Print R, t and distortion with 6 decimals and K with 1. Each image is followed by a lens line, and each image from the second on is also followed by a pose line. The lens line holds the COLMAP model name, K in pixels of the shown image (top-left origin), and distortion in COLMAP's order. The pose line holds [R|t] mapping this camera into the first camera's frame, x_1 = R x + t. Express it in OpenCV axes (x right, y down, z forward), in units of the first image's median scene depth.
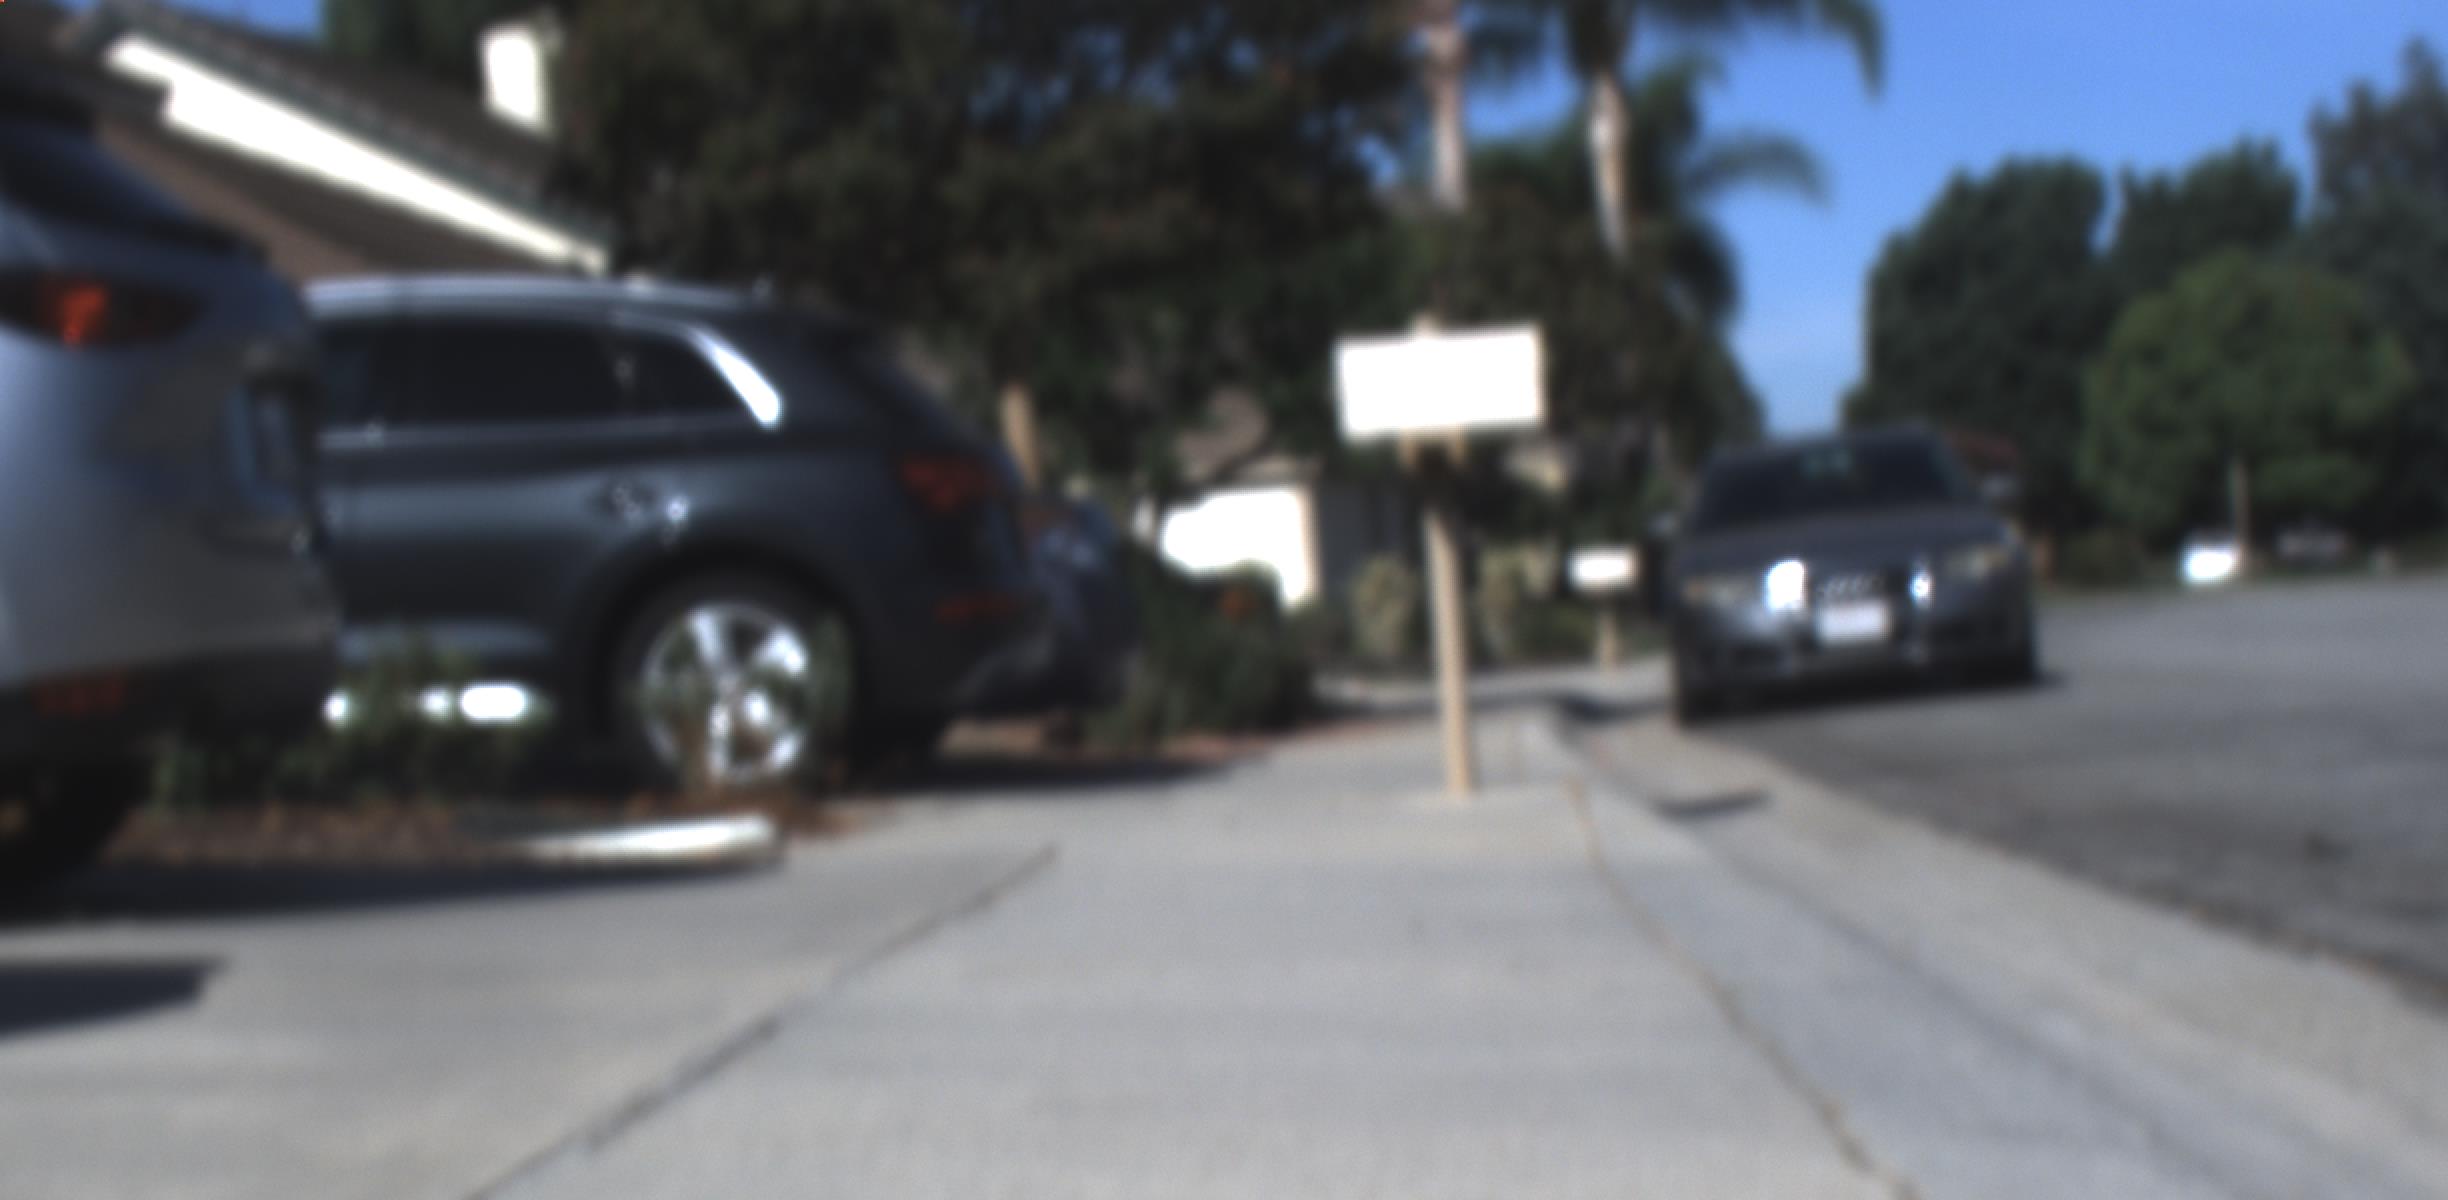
lens RADIAL K [[4927.5, 0, 1227.6], [0, 4927.5, 1014.7], [0, 0, 1]] dist [-0.187880, 0.818448]
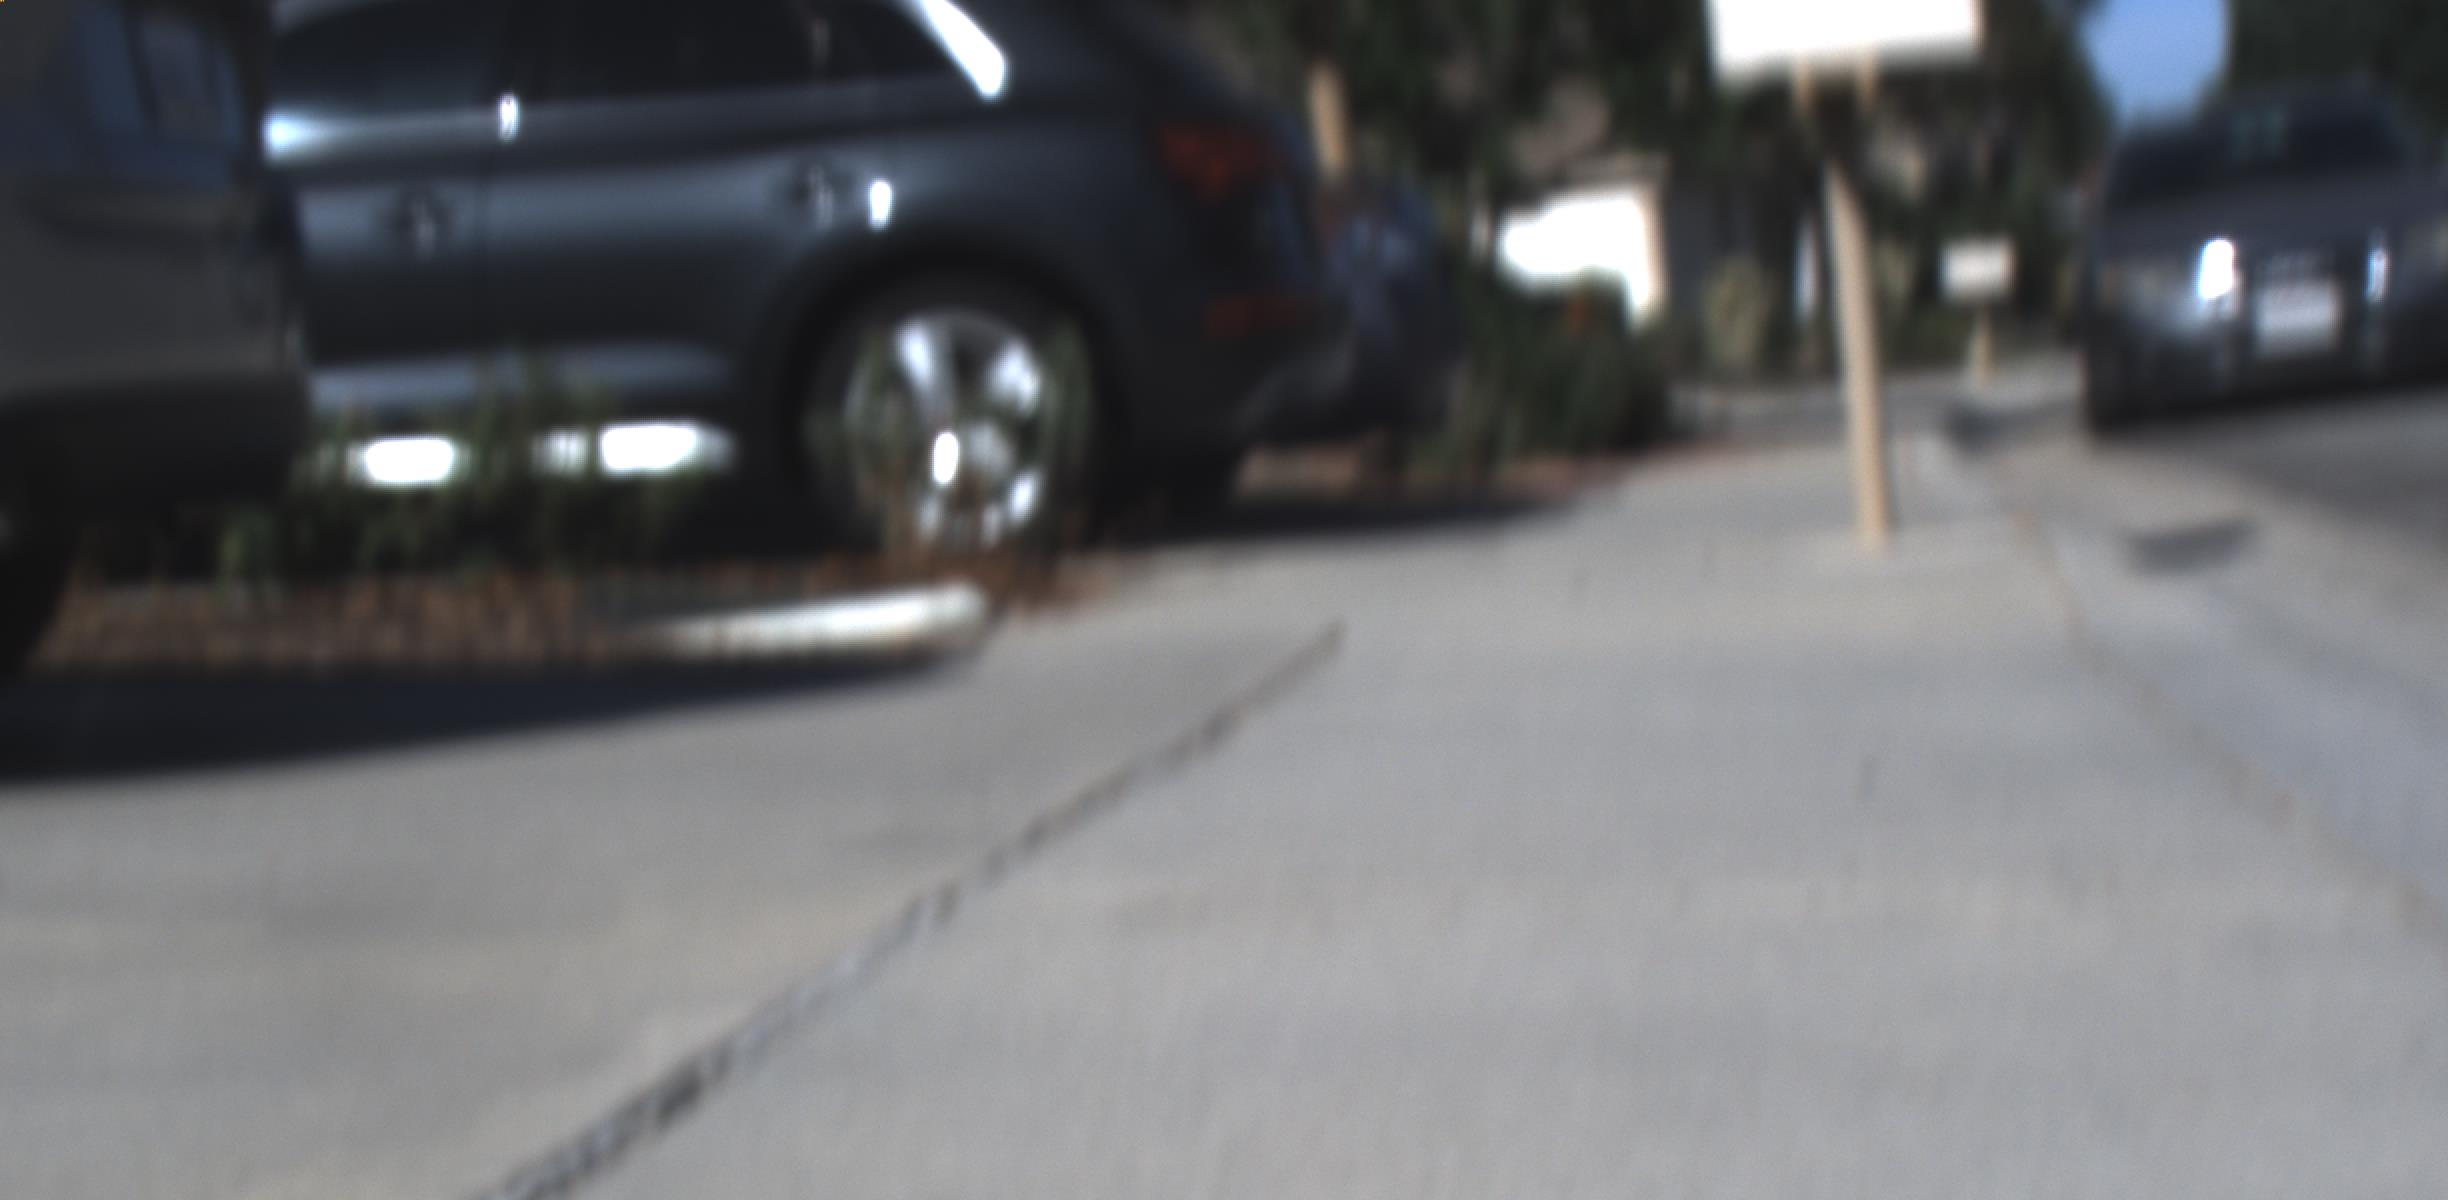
lens RADIAL K [[4927.5, 0, 1227.6], [0, 4927.5, 1014.7], [0, 0, 1]] dist [-0.187880, 0.818448]
pose [[0.997290, -0.015026, -0.072024, 0.000217], [0.019070, 0.998260, 0.055790, -0.008418], [0.071060, -0.057012, 0.995841, 0.123303]]
